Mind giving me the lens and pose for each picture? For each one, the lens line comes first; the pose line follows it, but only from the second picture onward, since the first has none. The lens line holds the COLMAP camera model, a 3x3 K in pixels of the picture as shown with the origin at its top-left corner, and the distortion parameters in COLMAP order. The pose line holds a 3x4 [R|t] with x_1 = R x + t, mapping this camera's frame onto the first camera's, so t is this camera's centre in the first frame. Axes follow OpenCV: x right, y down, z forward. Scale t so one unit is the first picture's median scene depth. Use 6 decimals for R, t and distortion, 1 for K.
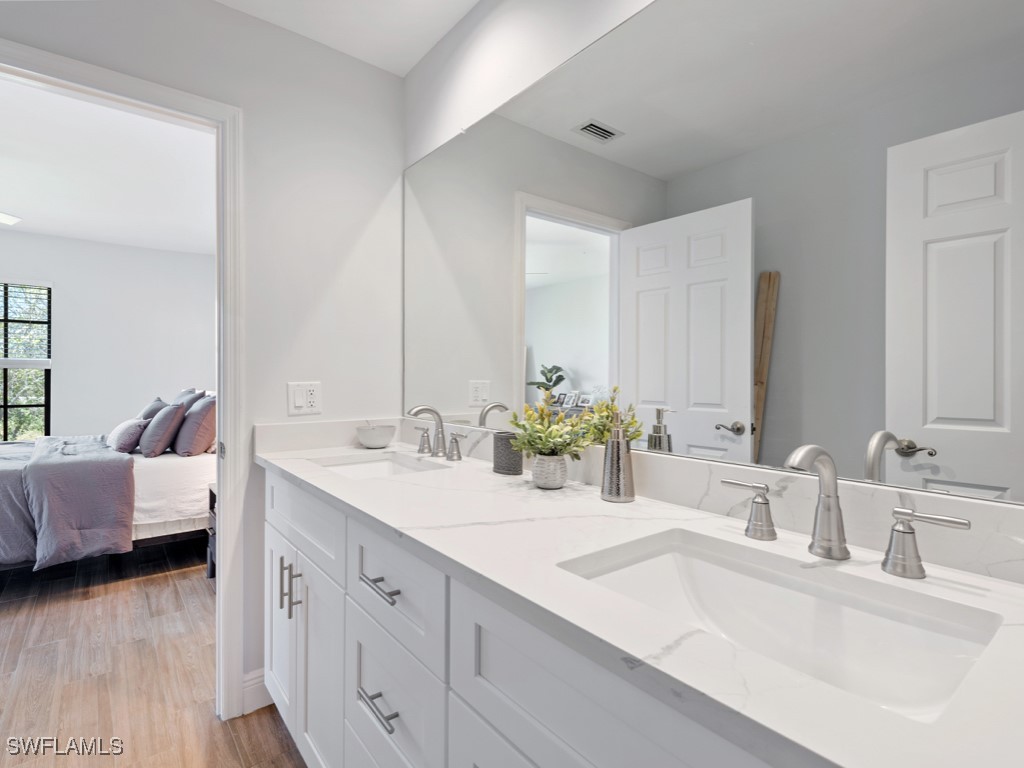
lens RADIAL K [[512.4, 0, 512.0], [0, 512.4, 384.0], [0, 0, 1]] dist [-0.003927, -0.001020]
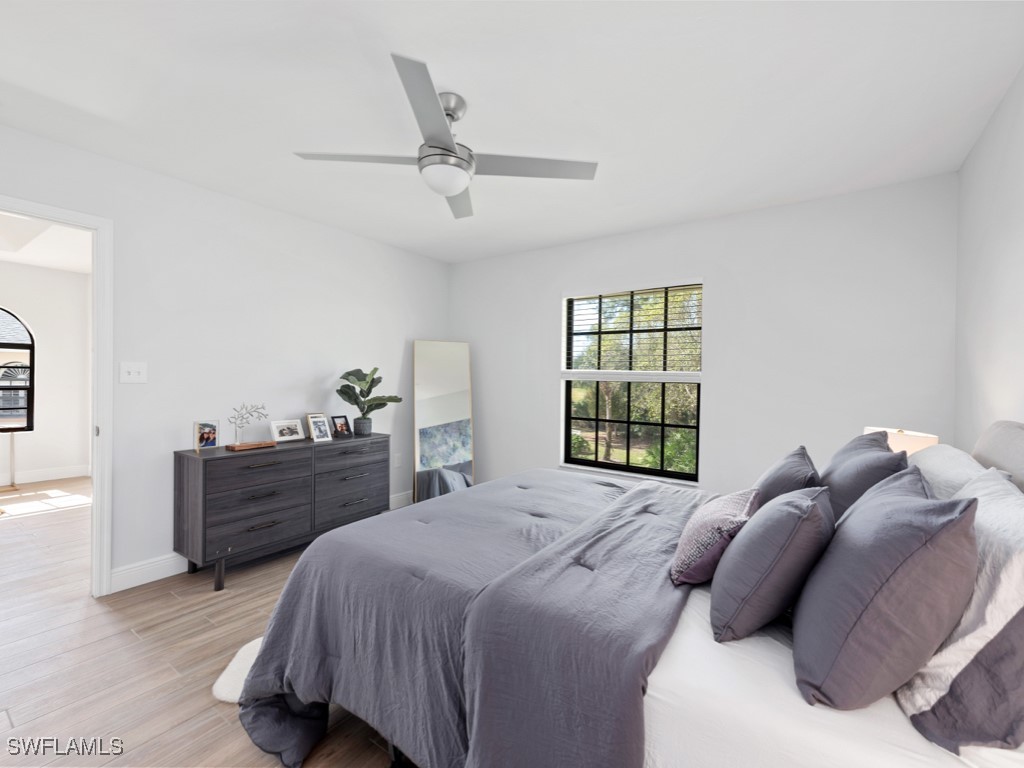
lens RADIAL K [[457.0, 0, 512.0], [0, 457.0, 384.0], [0, 0, 1]] dist [0.014008, -0.000101]
pose [[0.272599, 0.007019, -0.962102, -0.333954], [-0.019067, 0.999816, 0.001892, -0.029075], [0.961939, 0.017828, 0.272682, 0.592090]]
